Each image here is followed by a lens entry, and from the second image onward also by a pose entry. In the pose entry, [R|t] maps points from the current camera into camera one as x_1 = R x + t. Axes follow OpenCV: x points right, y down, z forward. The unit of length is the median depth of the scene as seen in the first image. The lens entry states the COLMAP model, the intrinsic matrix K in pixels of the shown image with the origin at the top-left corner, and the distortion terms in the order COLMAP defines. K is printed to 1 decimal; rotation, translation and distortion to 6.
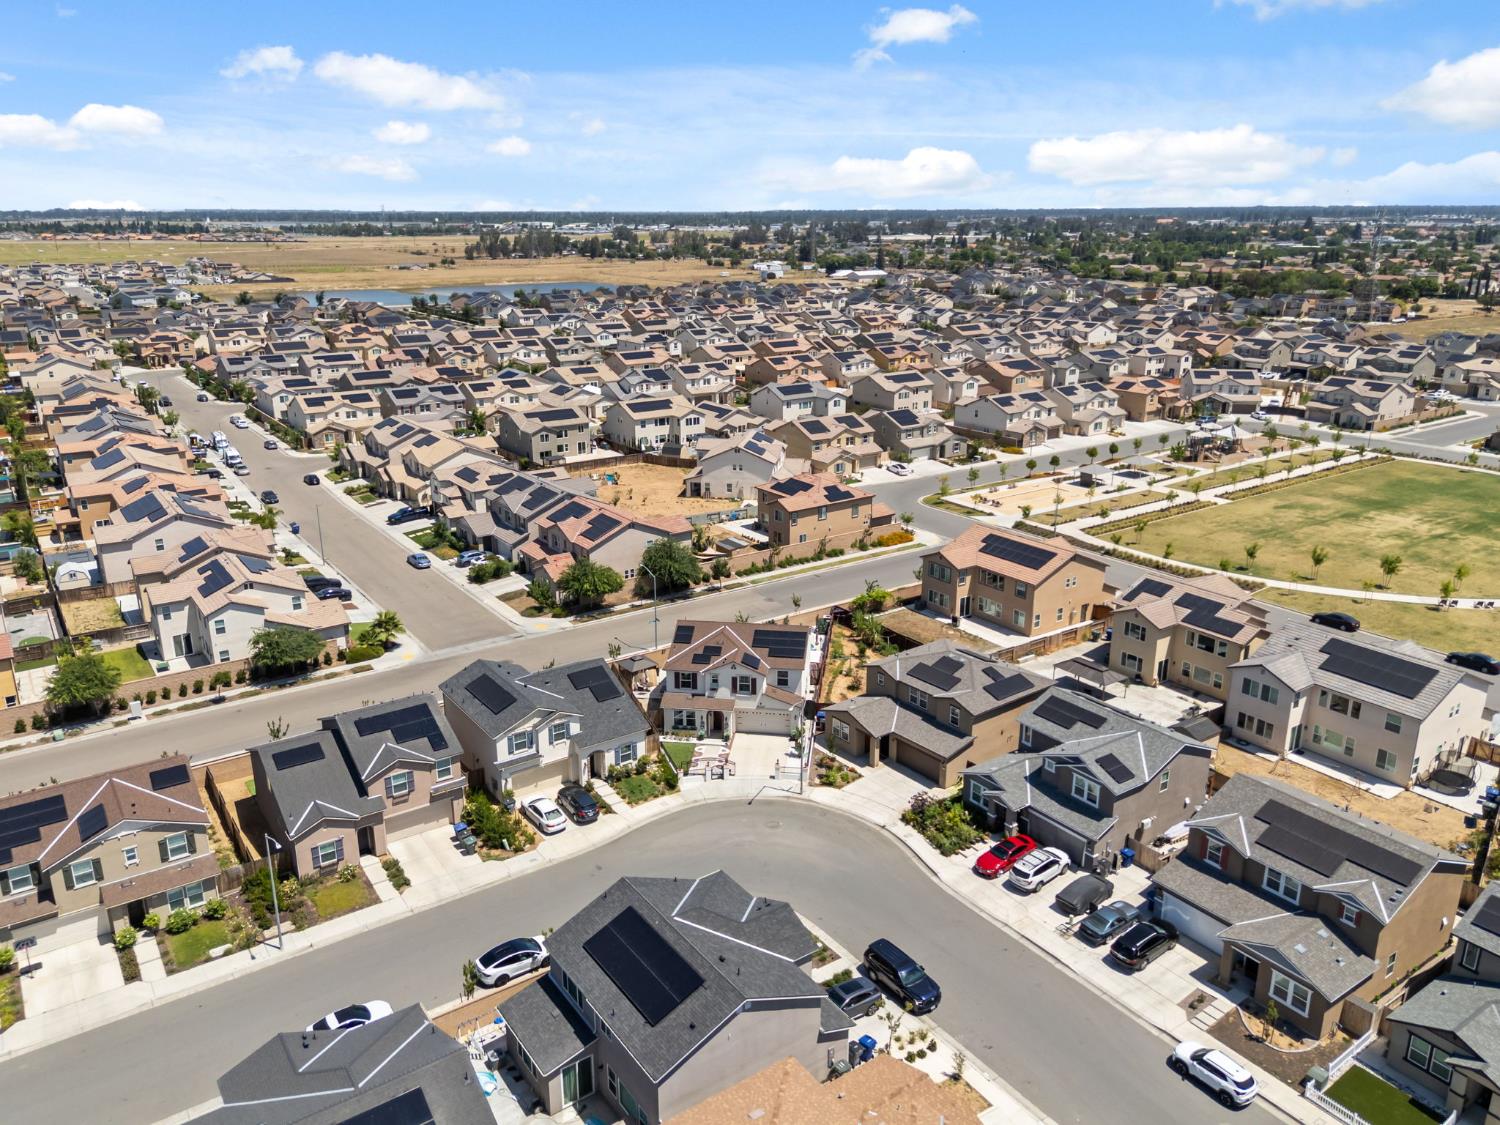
lens RADIAL K [[1101.8, 0, 750.0], [0, 1101.8, 562.5], [0, 0, 1]] dist [0.104701, -0.121553]
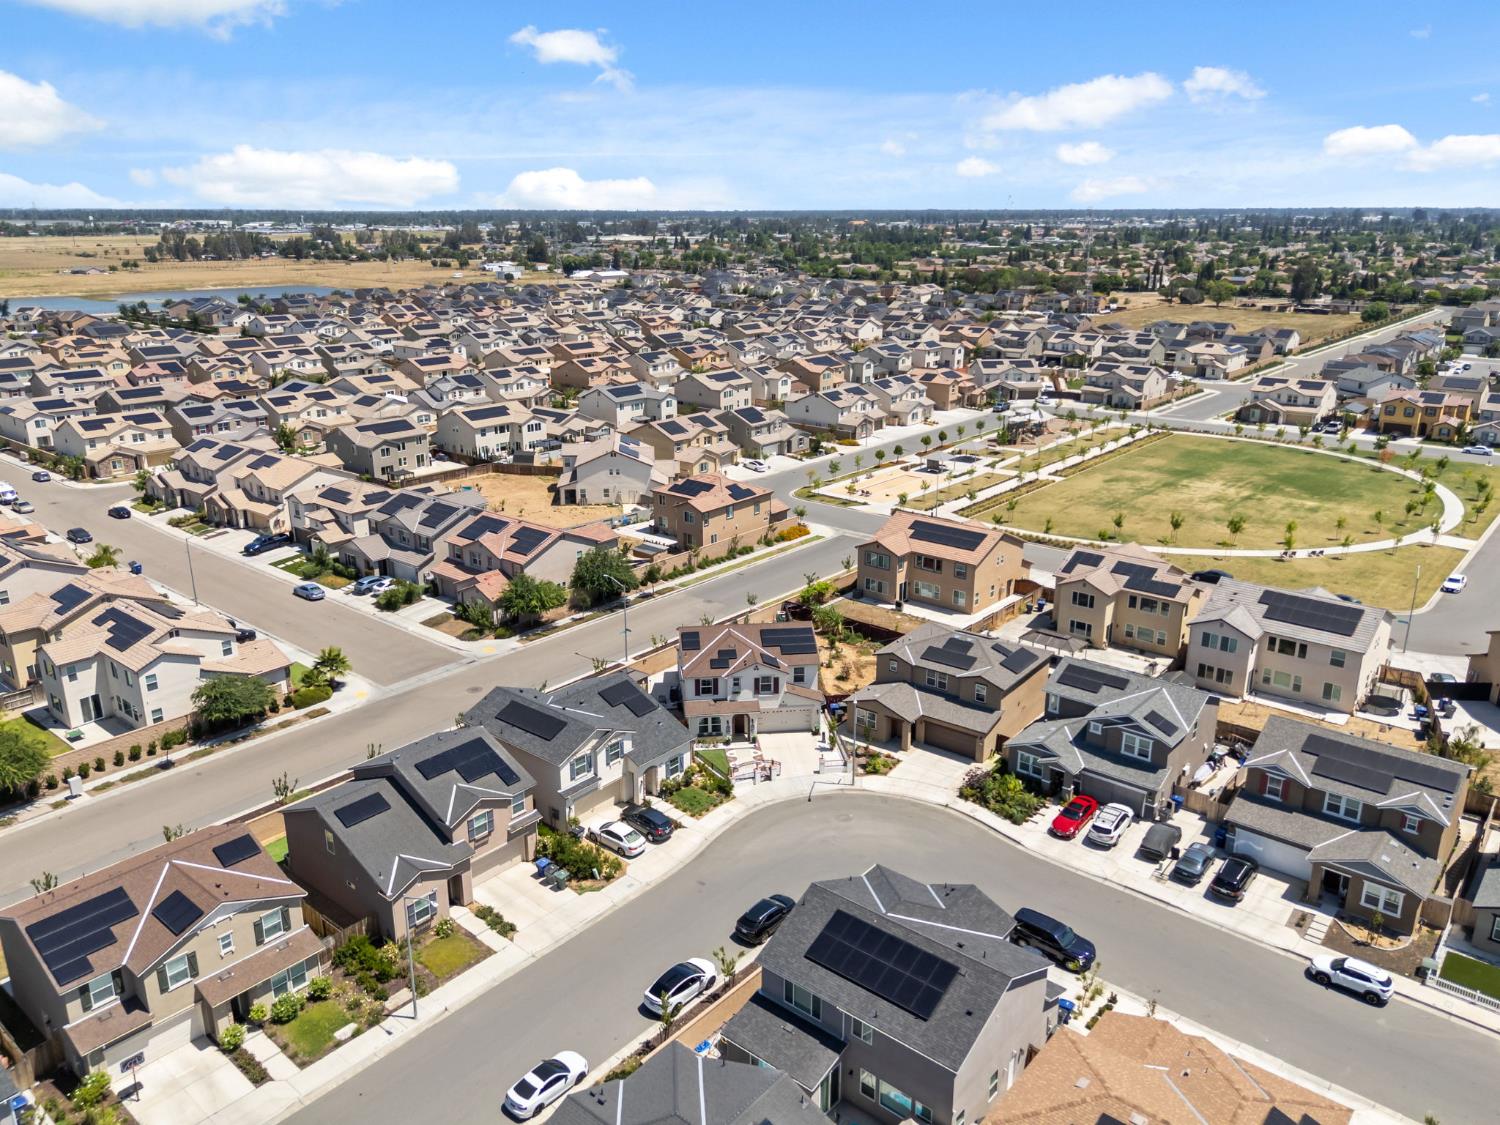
lens RADIAL K [[1101.8, 0, 750.0], [0, 1101.8, 562.5], [0, 0, 1]] dist [0.104701, -0.121553]
pose [[0.966777, -0.075646, 0.244173, -0.193139], [0.075835, 0.997083, 0.008637, -0.007132], [-0.244114, 0.010167, 0.969693, 0.025143]]
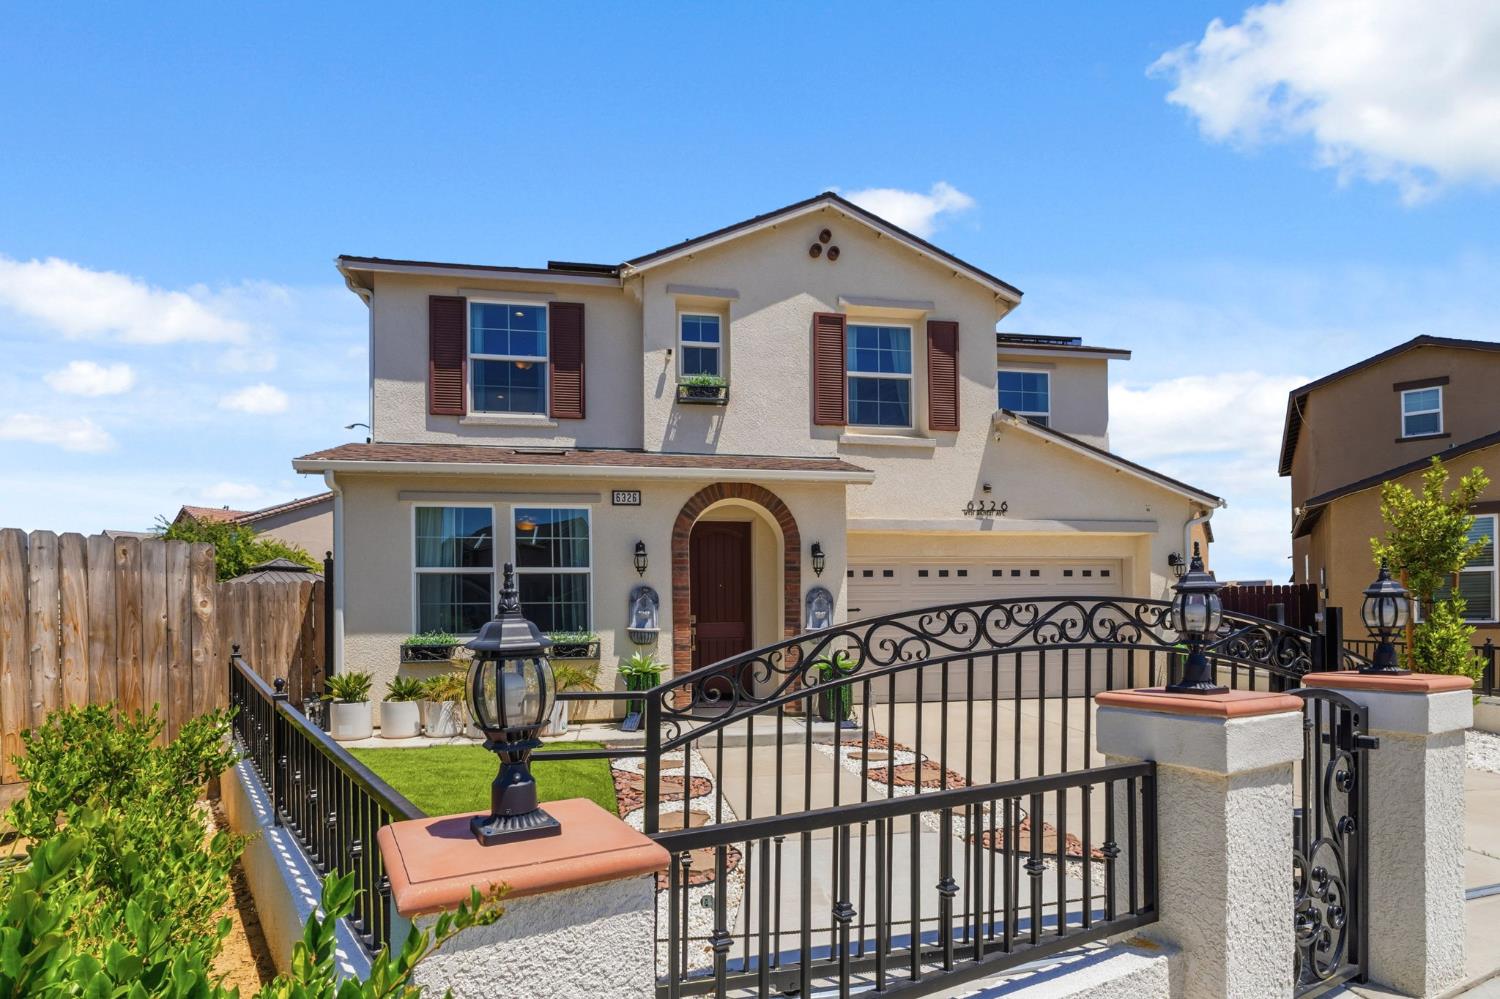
lens RADIAL K [[764.7, 0, 751.8], [0, 764.7, 616.9], [0, 0, 1]] dist [-0.012086, 0.000071]
pose [[0.955345, -0.018528, 0.294912, -0.043912], [0.106691, 0.952336, -0.285786, 0.132950], [-0.275560, 0.304489, 0.911786, 0.691781]]
